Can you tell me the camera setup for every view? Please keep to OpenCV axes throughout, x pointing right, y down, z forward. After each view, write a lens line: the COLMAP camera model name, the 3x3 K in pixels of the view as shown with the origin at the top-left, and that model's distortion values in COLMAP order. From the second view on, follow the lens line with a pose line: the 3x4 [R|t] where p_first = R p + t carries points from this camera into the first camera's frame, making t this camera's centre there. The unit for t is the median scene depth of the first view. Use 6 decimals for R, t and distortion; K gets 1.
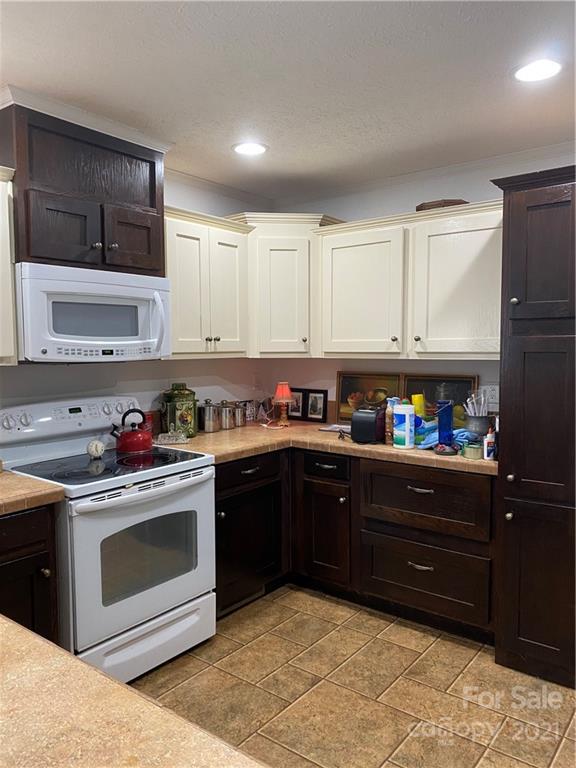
lens RADIAL K [[579.1, 0, 301.8], [0, 579.1, 383.0], [0, 0, 1]] dist [0.020974, -0.076279]
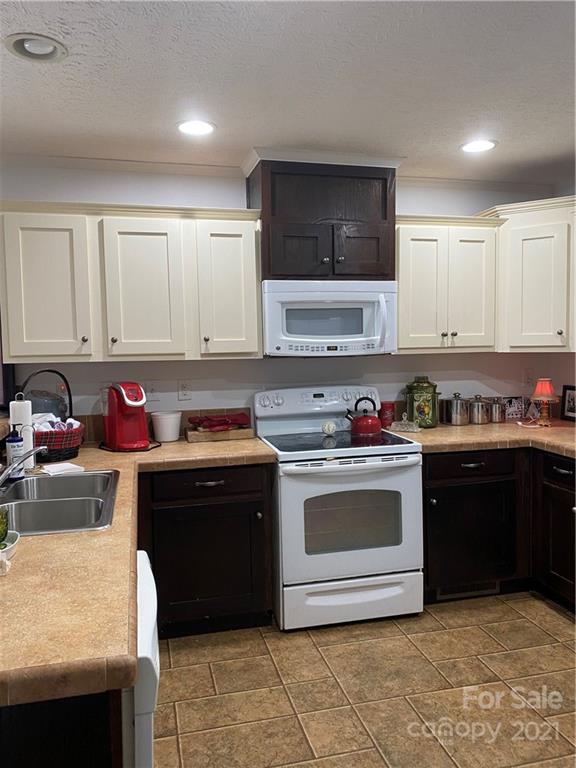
lens RADIAL K [[579.1, 0, 282.0], [0, 579.1, 381.0], [0, 0, 1]] dist [0.020974, -0.076279]
pose [[0.770303, 0.029722, -0.636985, 0.324084], [-0.027183, 0.999536, 0.013766, 0.001256], [0.637099, 0.006711, 0.770753, 0.008870]]
